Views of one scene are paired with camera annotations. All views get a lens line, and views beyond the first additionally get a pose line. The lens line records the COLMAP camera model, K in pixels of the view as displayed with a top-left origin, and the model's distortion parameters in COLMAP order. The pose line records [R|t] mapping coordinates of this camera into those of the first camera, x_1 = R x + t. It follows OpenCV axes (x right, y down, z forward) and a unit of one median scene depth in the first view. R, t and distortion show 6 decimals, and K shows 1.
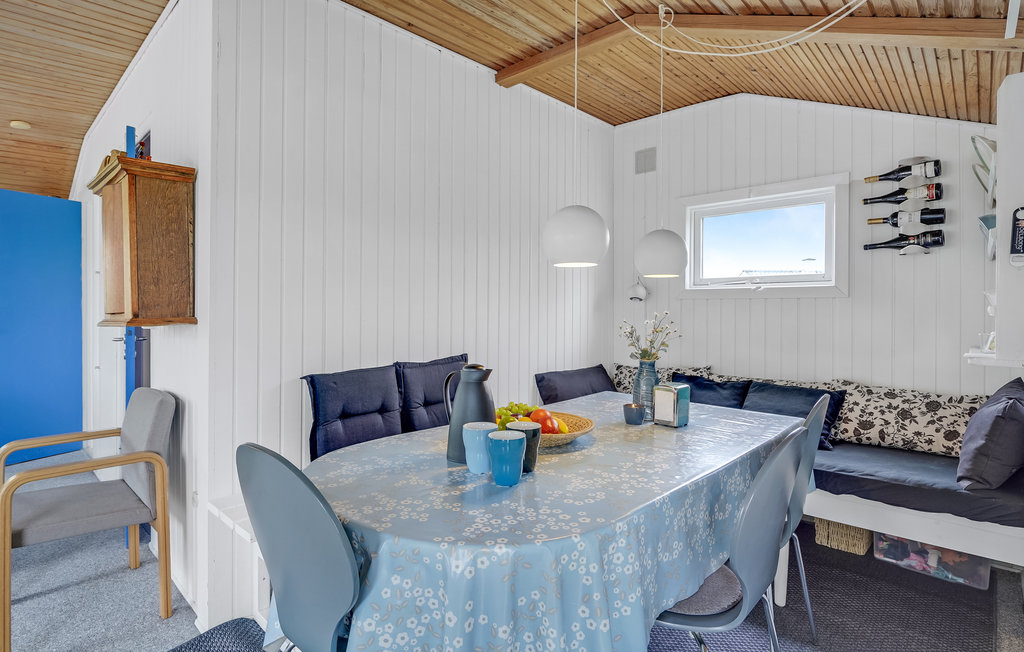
lens RADIAL K [[523.1, 0, 512.0], [0, 523.1, 326.0], [0, 0, 1]] dist [-0.031117, -0.000477]
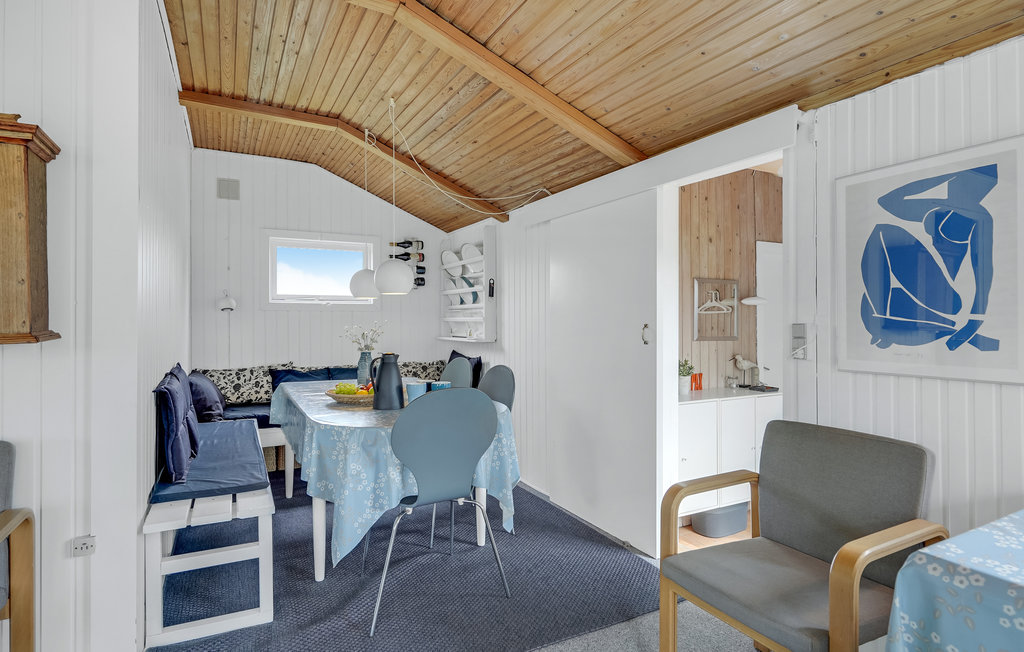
lens RADIAL K [[521.8, 0, 510.3], [0, 521.8, 315.1], [0, 0, 1]] dist [0.001534, 0.000253]
pose [[0.297373, -0.009051, 0.954719, -0.913044], [0.016459, 0.999855, 0.004353, -0.046405], [-0.954620, 0.014419, 0.297479, 0.092388]]
